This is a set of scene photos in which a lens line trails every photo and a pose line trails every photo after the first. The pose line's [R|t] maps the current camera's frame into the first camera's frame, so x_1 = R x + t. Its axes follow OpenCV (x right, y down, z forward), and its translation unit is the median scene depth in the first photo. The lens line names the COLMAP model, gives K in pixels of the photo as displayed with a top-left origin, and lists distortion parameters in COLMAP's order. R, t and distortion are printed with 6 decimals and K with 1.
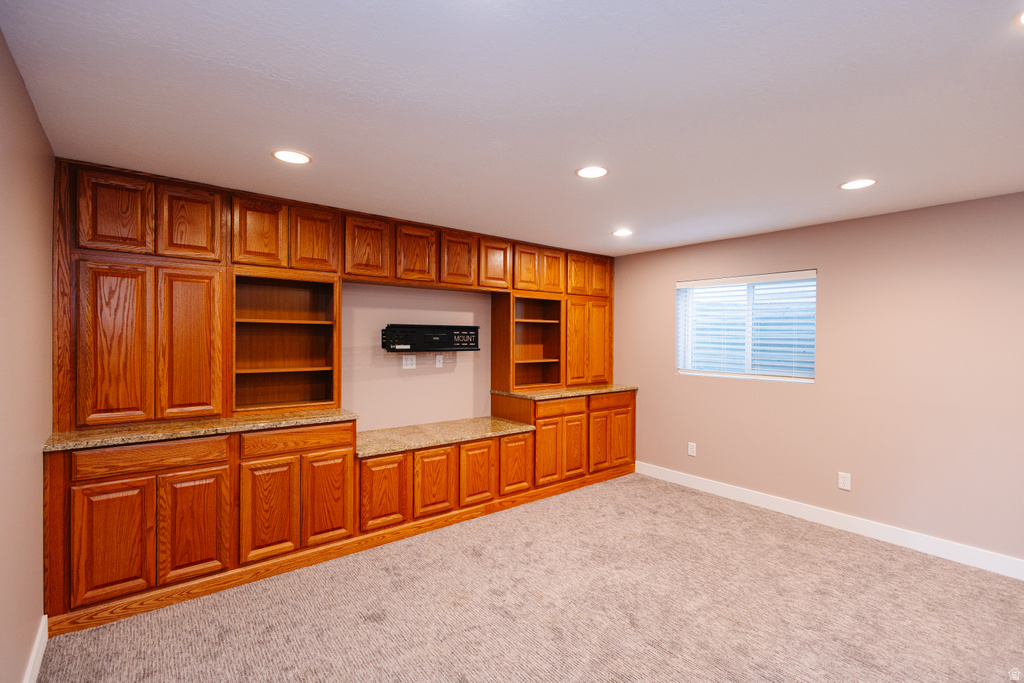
lens RADIAL K [[473.4, 0, 514.5], [0, 473.4, 339.6], [0, 0, 1]] dist [0.013966, -0.000233]
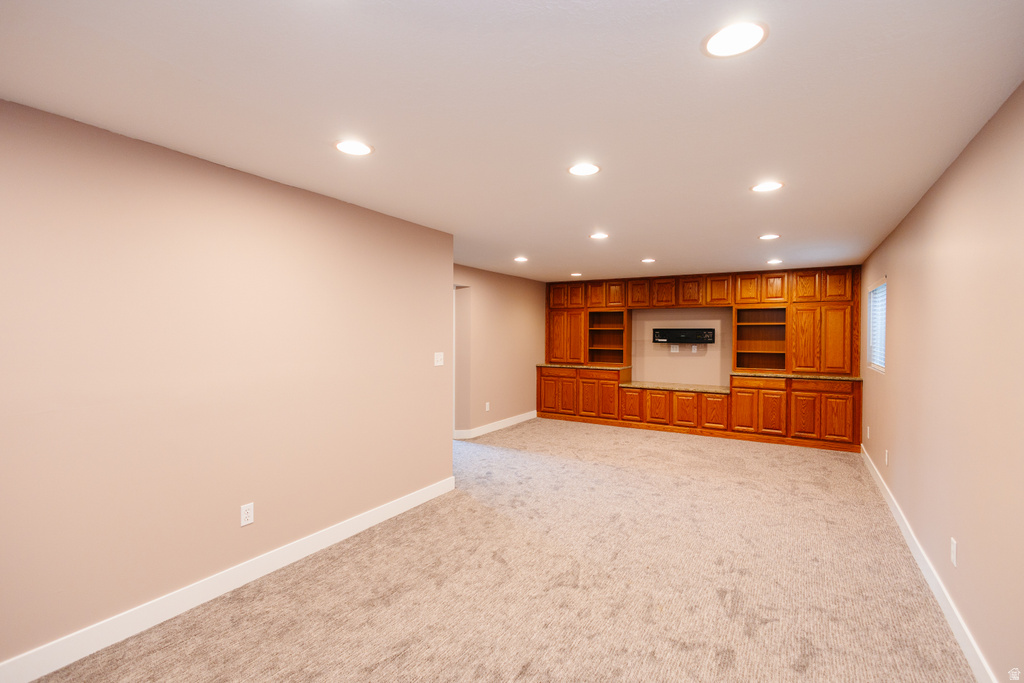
lens RADIAL K [[473.4, 0, 505.7], [0, 473.4, 340.8], [0, 0, 1]] dist [0.013966, -0.000233]
pose [[0.326459, 0.006224, -0.945191, 1.306225], [-0.009074, 0.999953, 0.003450, 0.015826], [0.945168, 0.007450, 0.326500, -0.227047]]
